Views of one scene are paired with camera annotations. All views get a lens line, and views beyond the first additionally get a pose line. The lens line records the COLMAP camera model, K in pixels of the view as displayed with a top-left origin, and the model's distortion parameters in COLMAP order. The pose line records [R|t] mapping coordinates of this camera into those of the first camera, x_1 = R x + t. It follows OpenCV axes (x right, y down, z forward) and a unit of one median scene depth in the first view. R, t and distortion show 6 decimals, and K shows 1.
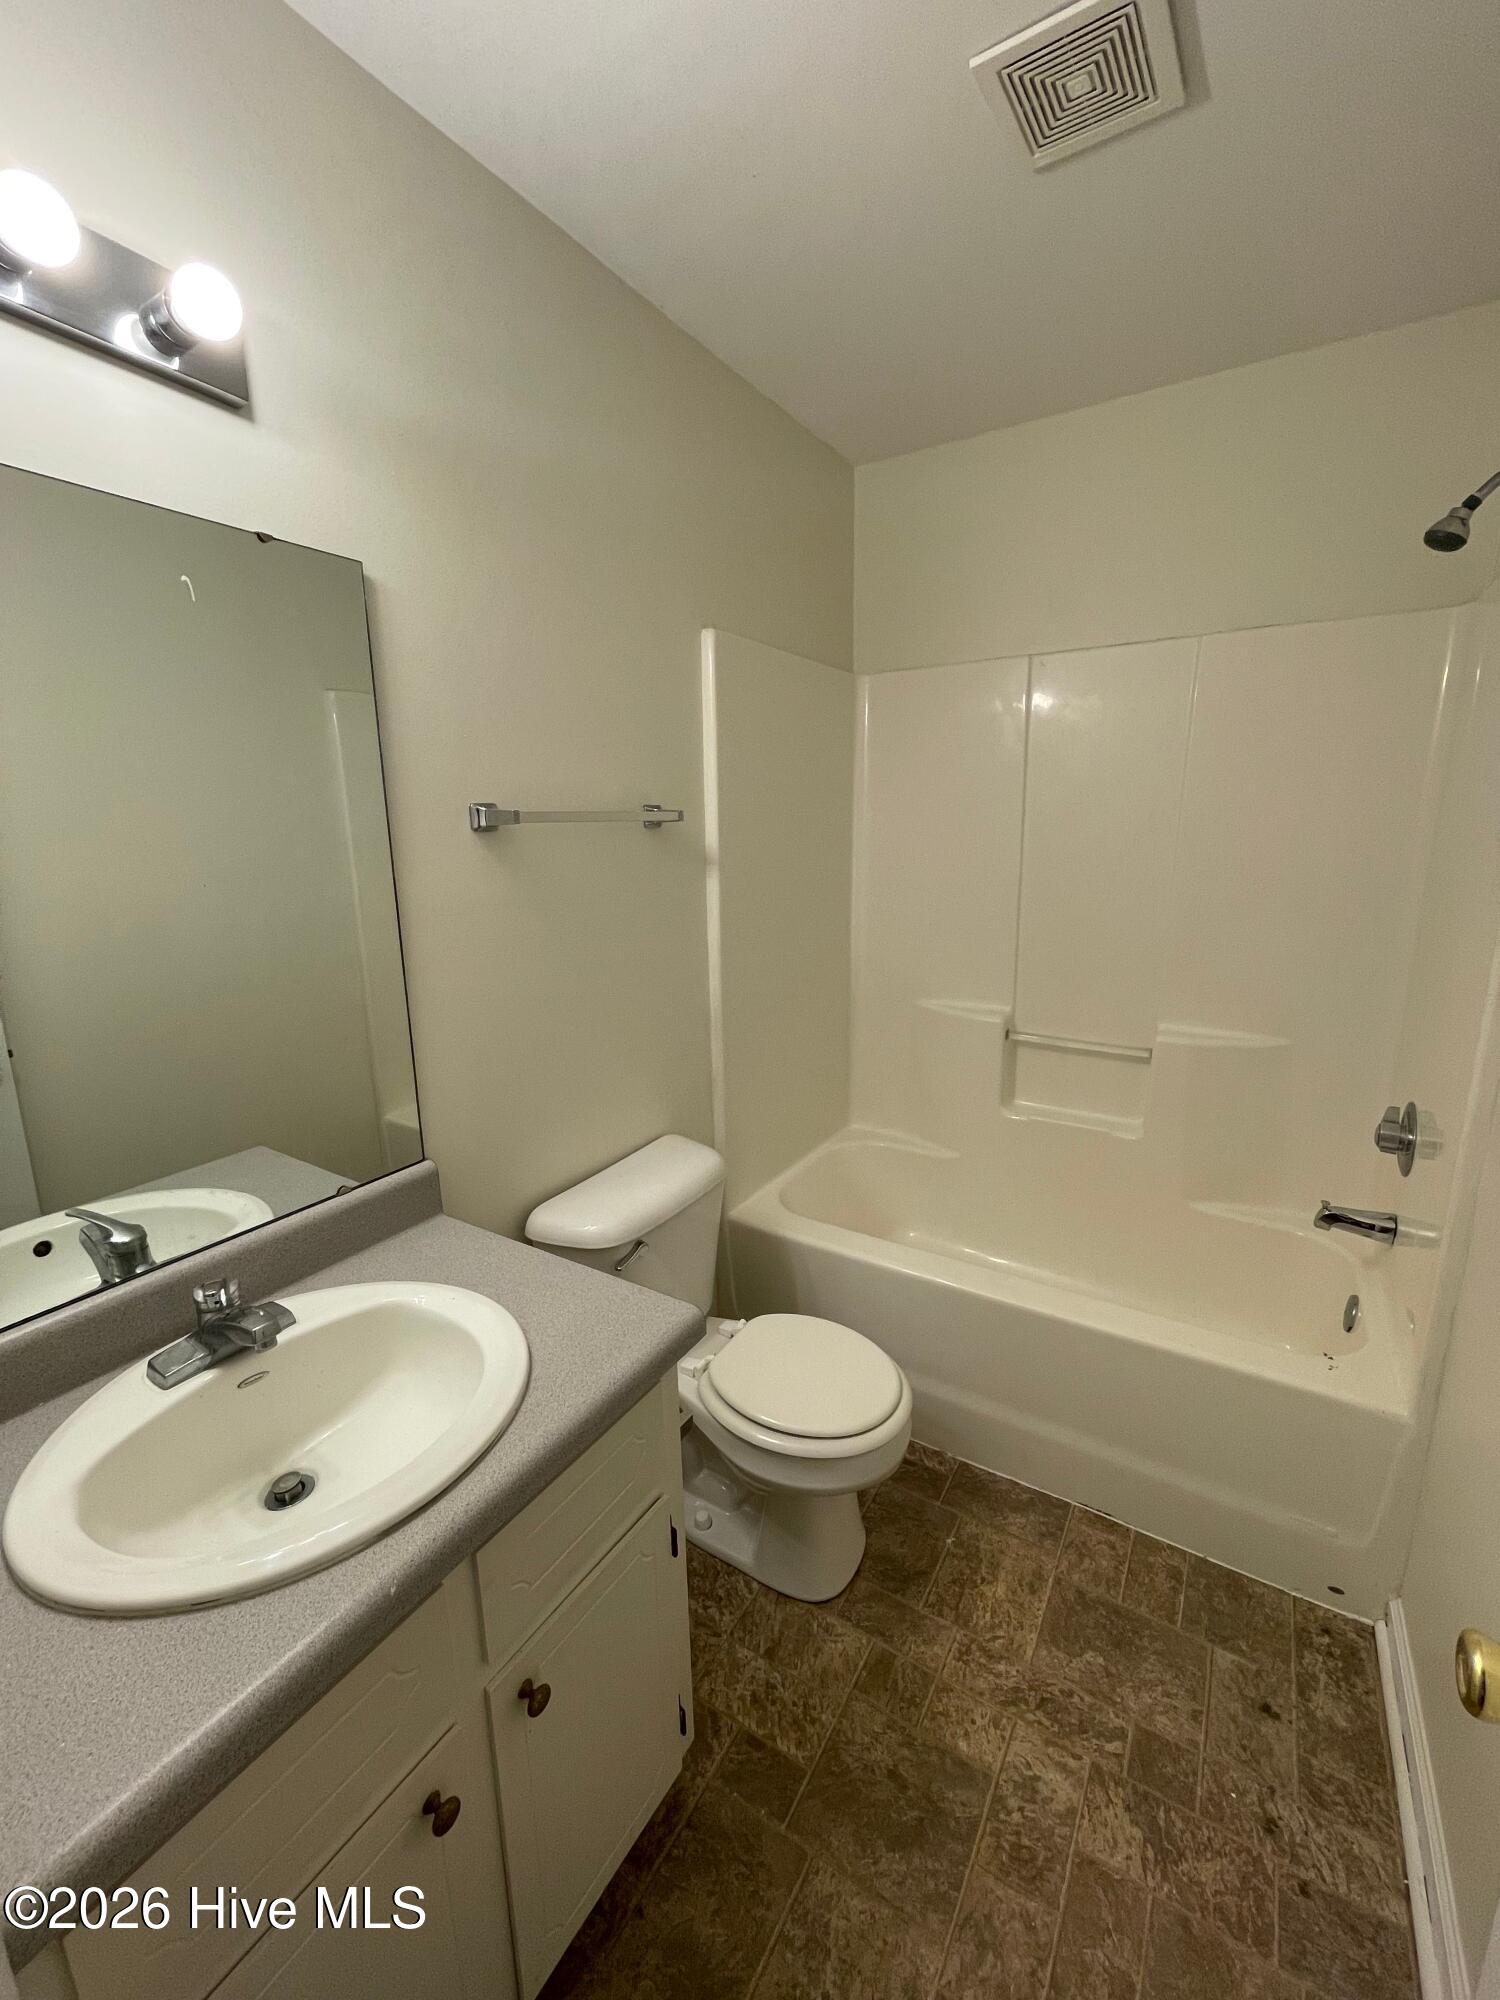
lens RADIAL K [[838.3, 0, 750.1], [0, 838.3, 997.5], [0, 0, 1]] dist [-0.003953, -0.000273]
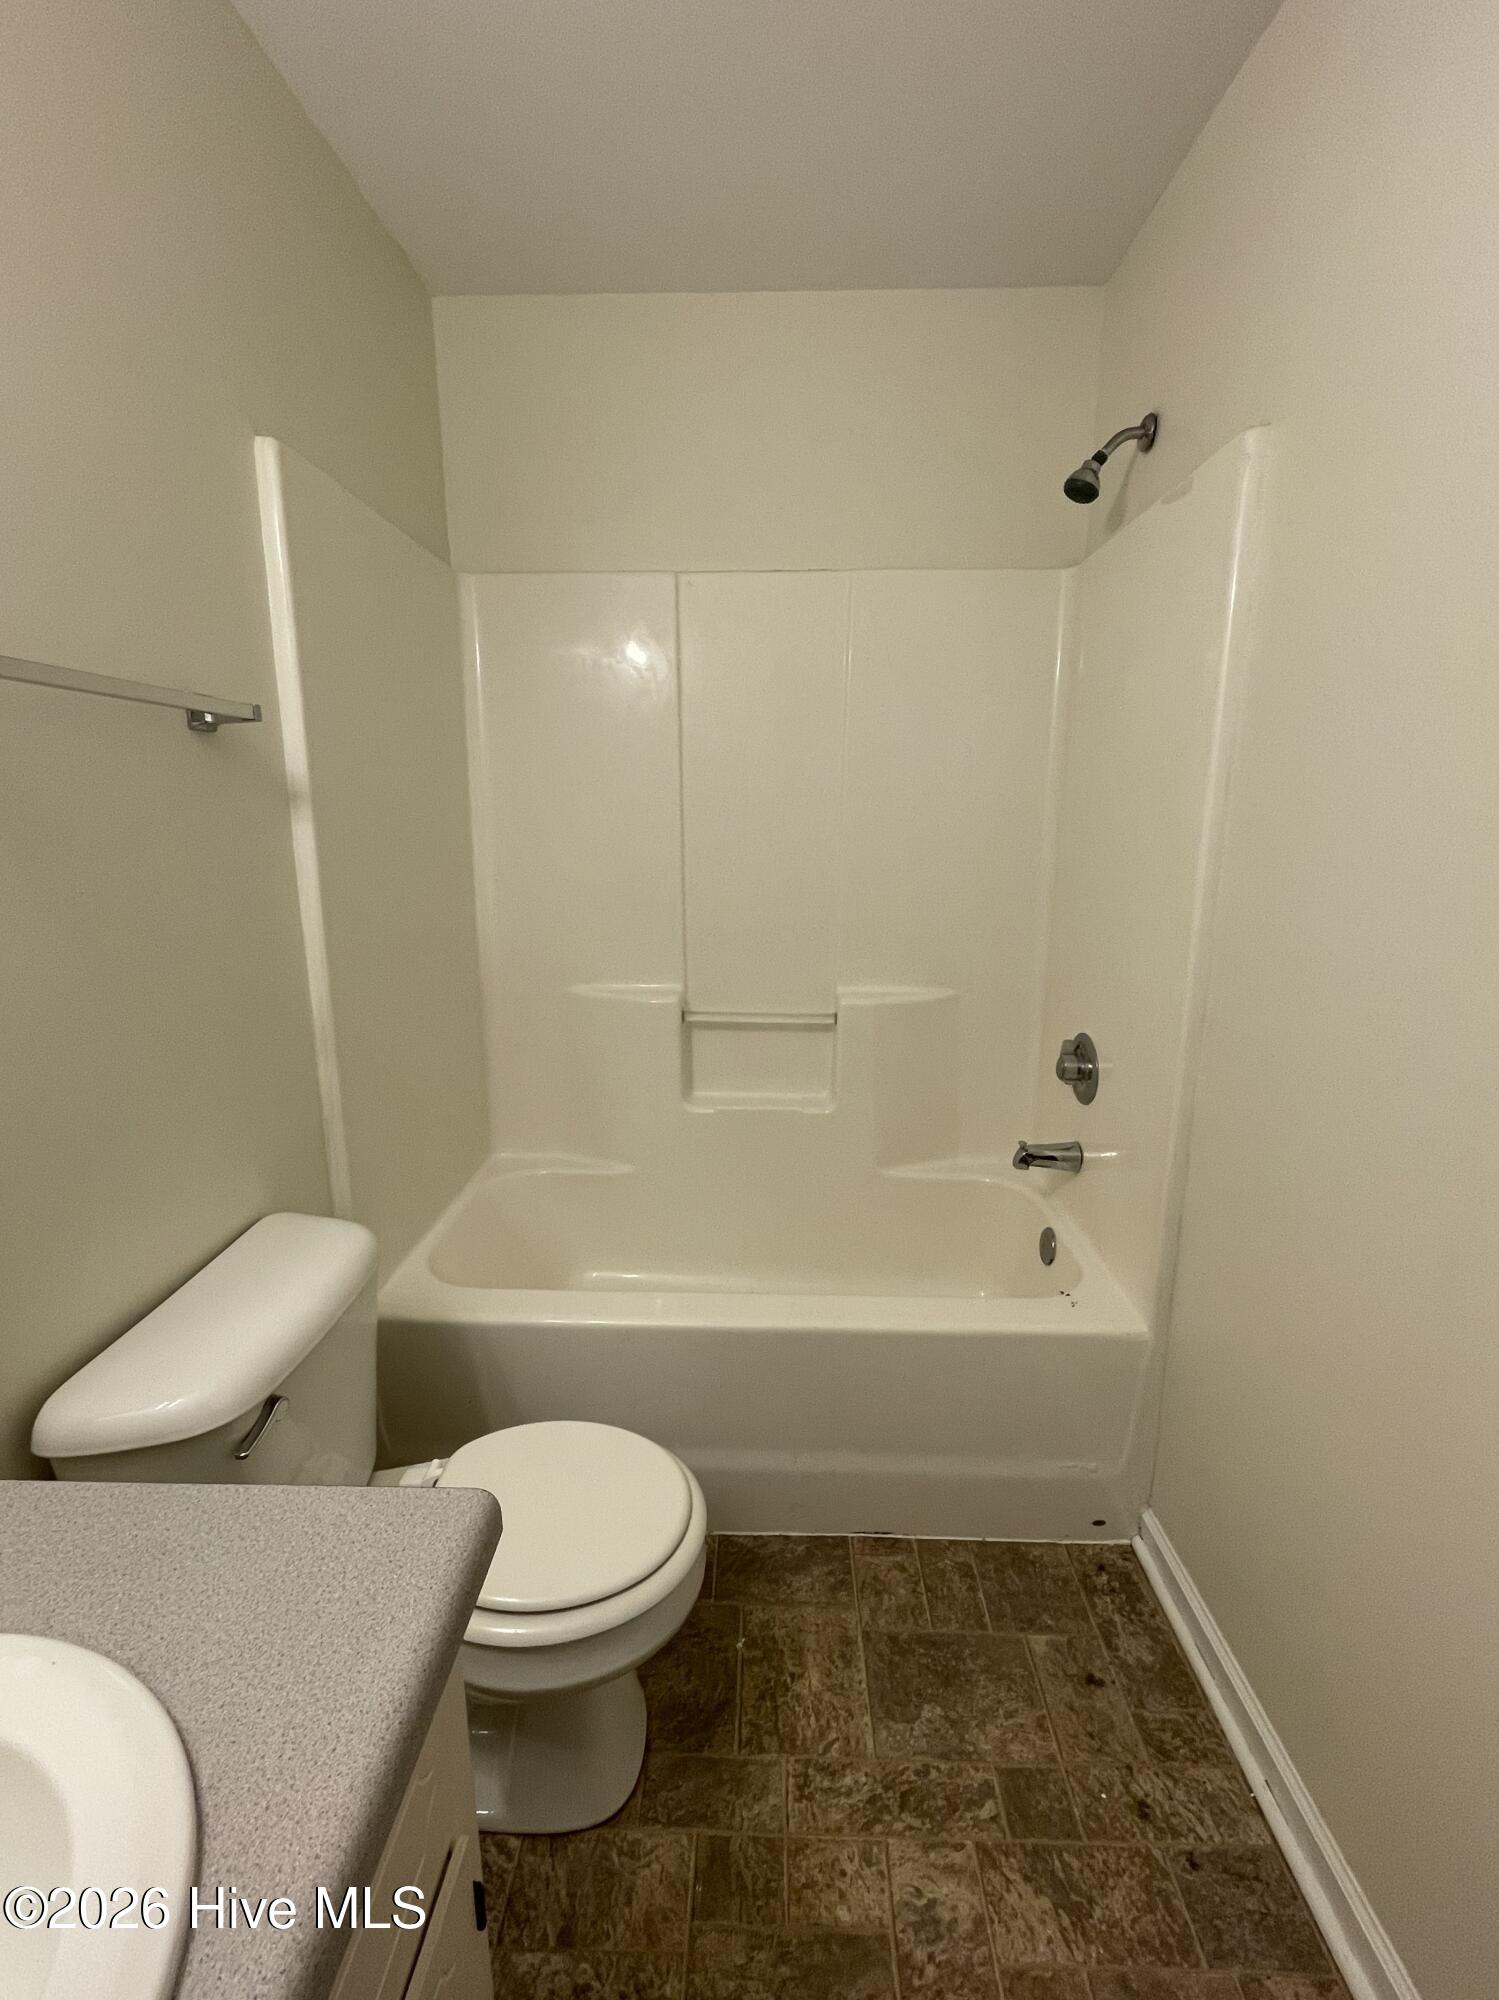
lens RADIAL K [[897.3, 0, 764.6], [0, 897.3, 995.8], [0, 0, 1]] dist [-0.001266, -0.001829]
pose [[0.857362, -0.091041, 0.506598, -0.131542], [0.094844, 0.995323, 0.018355, 0.022226], [-0.505900, 0.032311, 0.861987, 0.257535]]
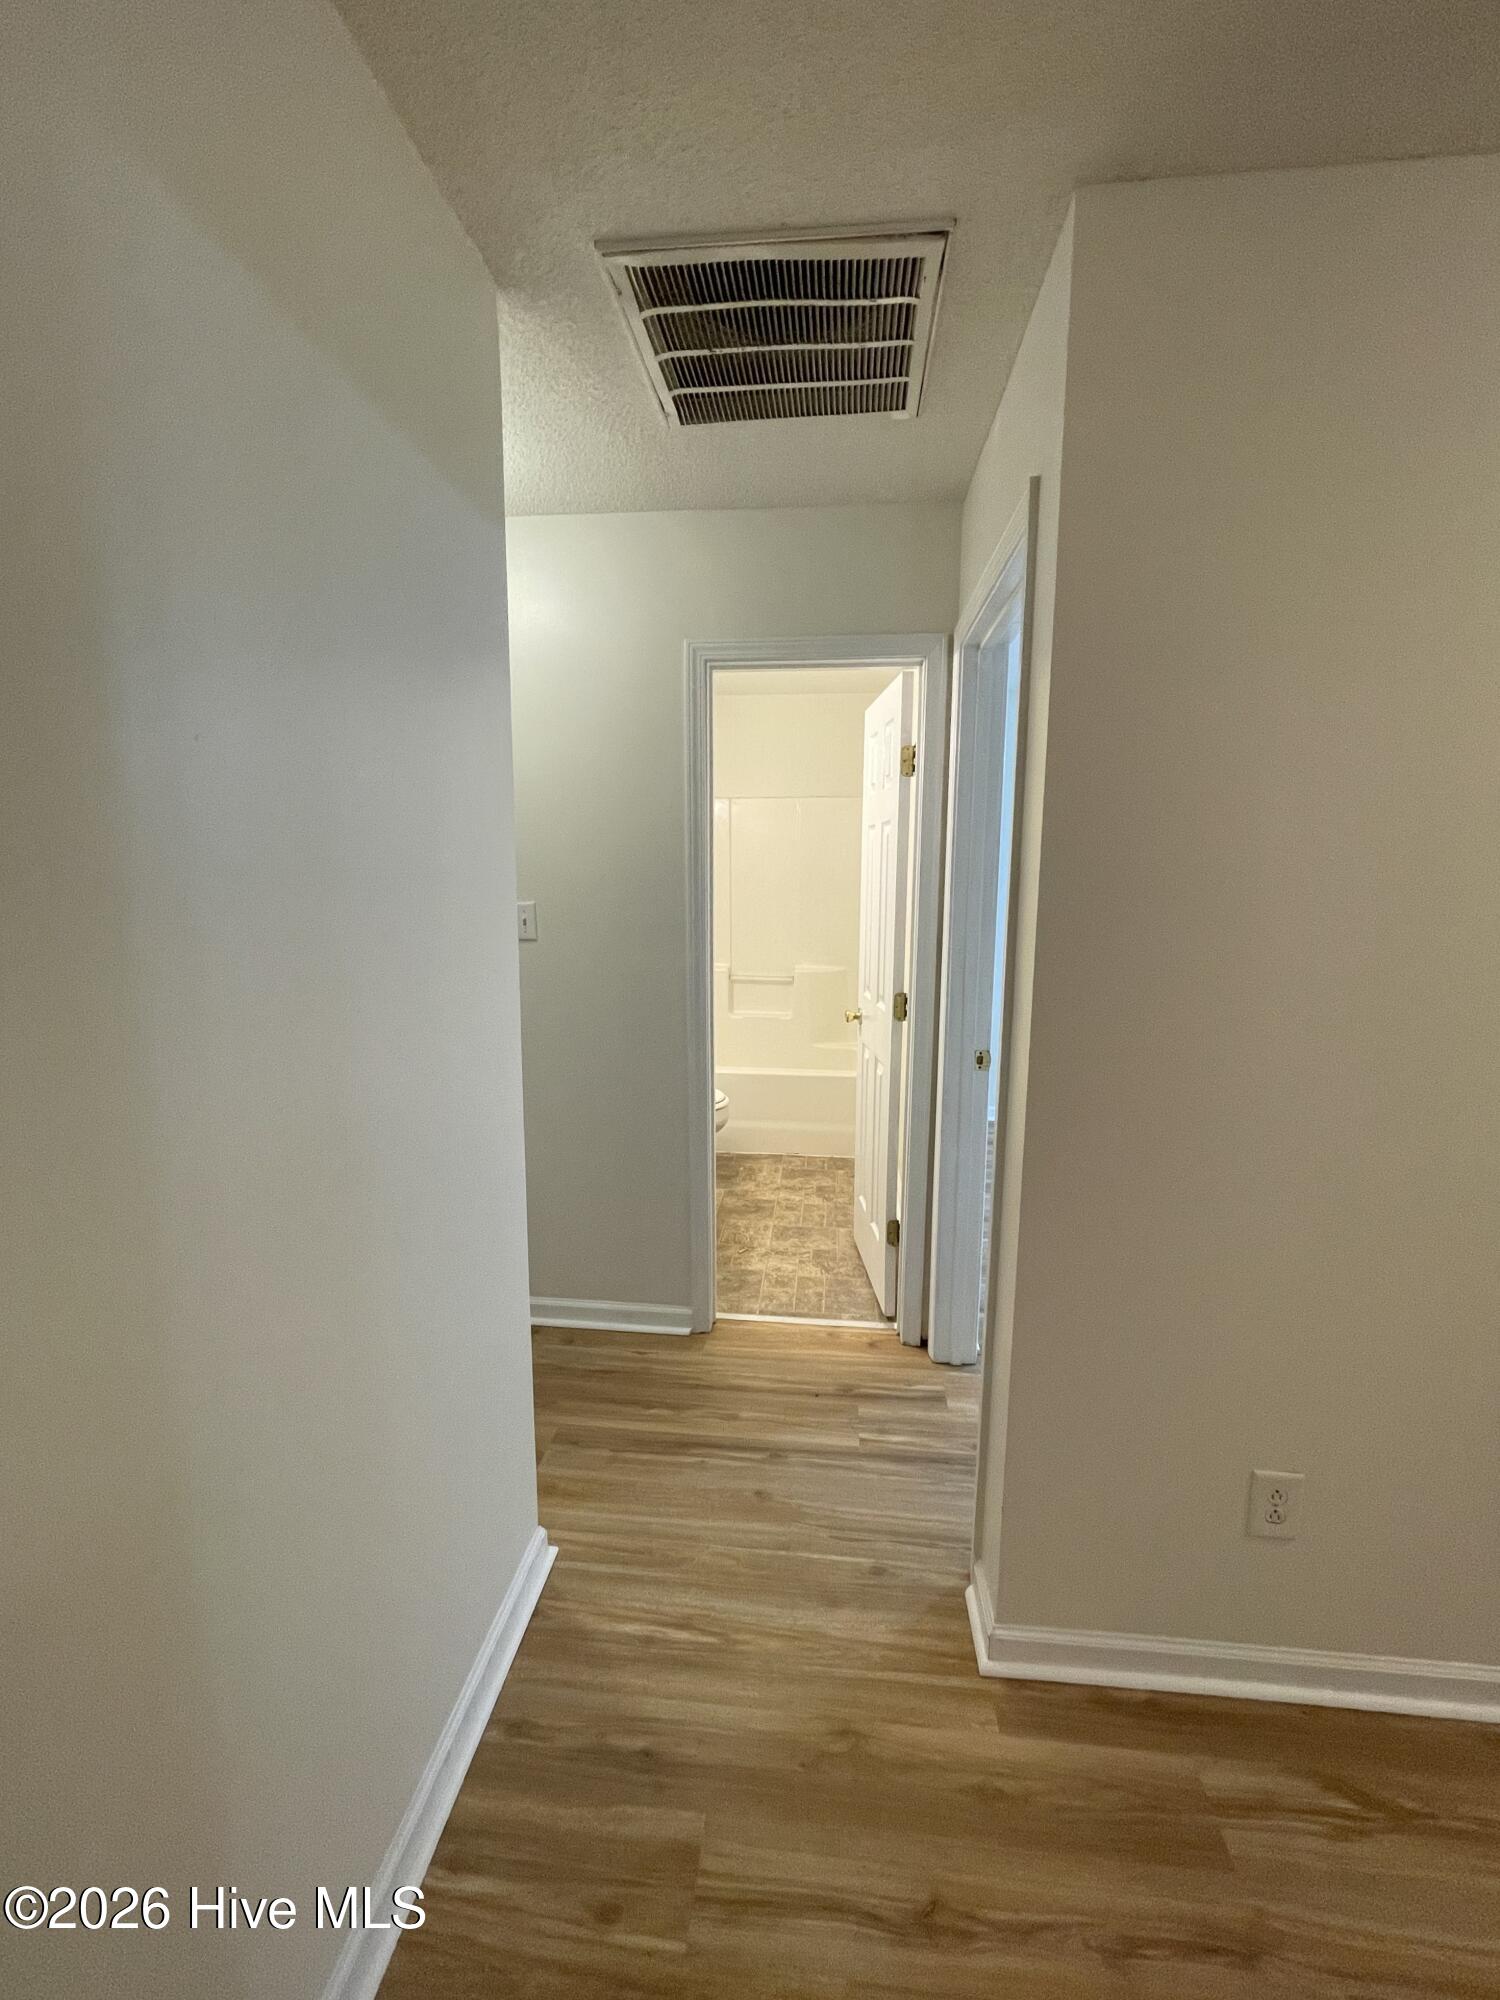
lens RADIAL K [[897.3, 0, 765.1], [0, 897.3, 995.8], [0, 0, 1]] dist [-0.001266, -0.001829]
pose [[0.889774, -0.046121, 0.454066, -0.957343], [0.075281, 0.996085, -0.046344, 0.309342], [-0.450151, 0.075418, 0.889762, -1.542904]]
